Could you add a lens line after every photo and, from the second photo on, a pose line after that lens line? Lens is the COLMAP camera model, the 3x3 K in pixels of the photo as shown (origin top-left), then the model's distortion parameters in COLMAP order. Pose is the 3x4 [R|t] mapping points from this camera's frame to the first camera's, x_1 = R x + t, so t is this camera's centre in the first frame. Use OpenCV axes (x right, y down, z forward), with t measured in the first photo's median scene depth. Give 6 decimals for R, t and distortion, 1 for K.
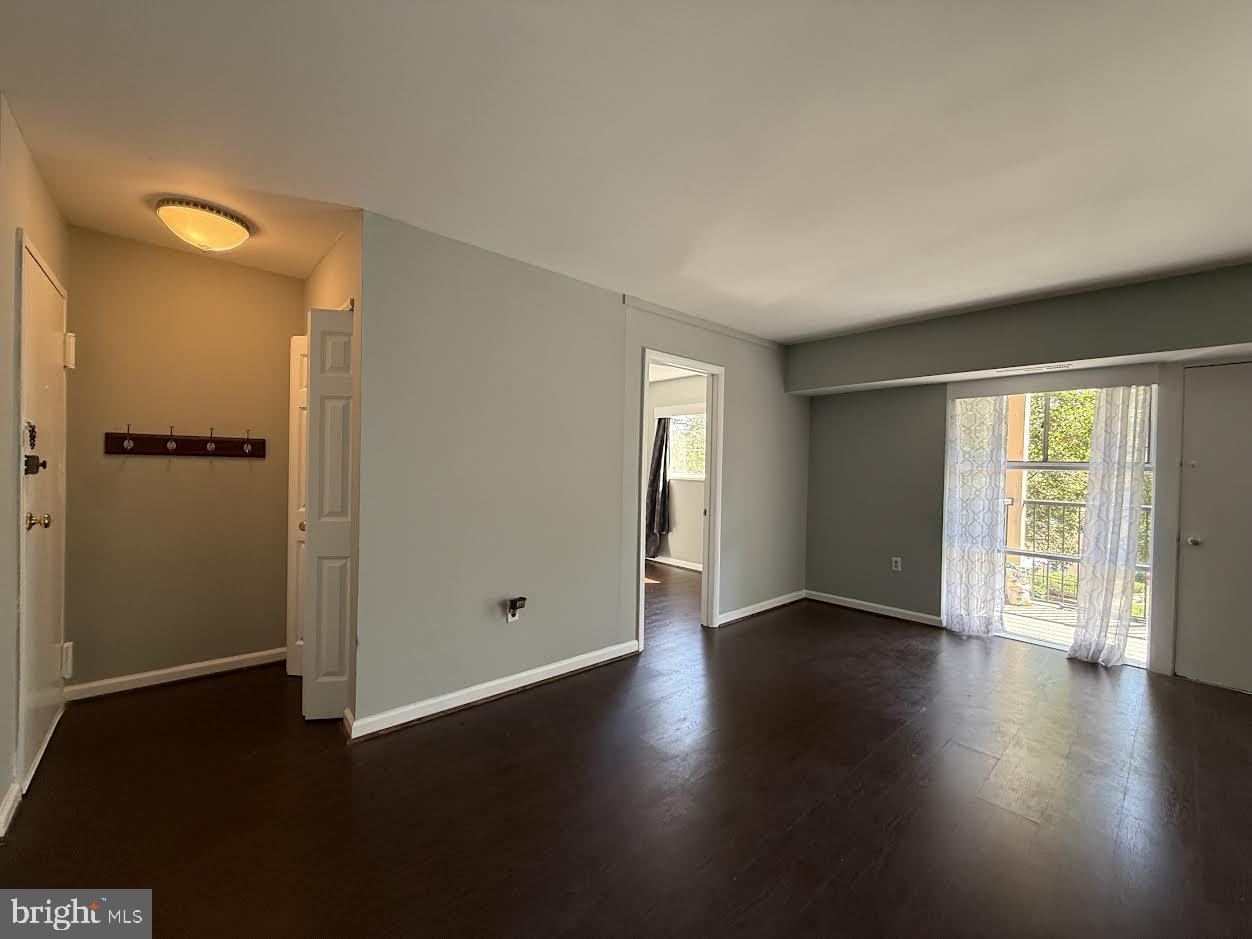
lens RADIAL K [[502.8, 0, 626.0], [0, 502.8, 469.5], [0, 0, 1]] dist [0.001130, -0.000289]
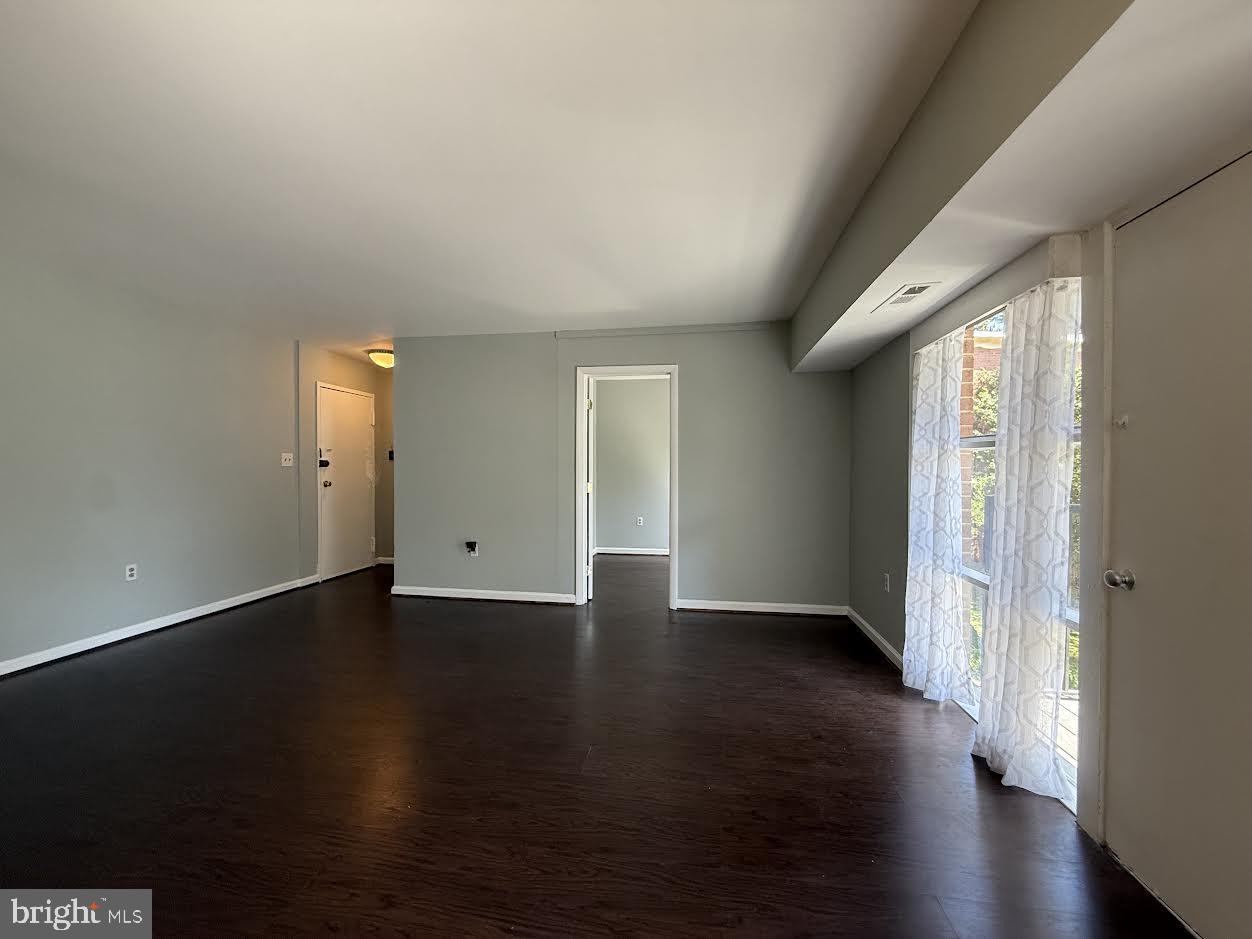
lens RADIAL K [[502.8, 0, 626.0], [0, 502.8, 469.5], [0, 0, 1]] dist [0.001130, -0.000289]
pose [[0.632116, -0.012674, -0.774770, 1.070219], [0.005066, 0.999912, -0.012224, 0.034727], [0.774857, 0.003802, 0.632125, 0.280807]]
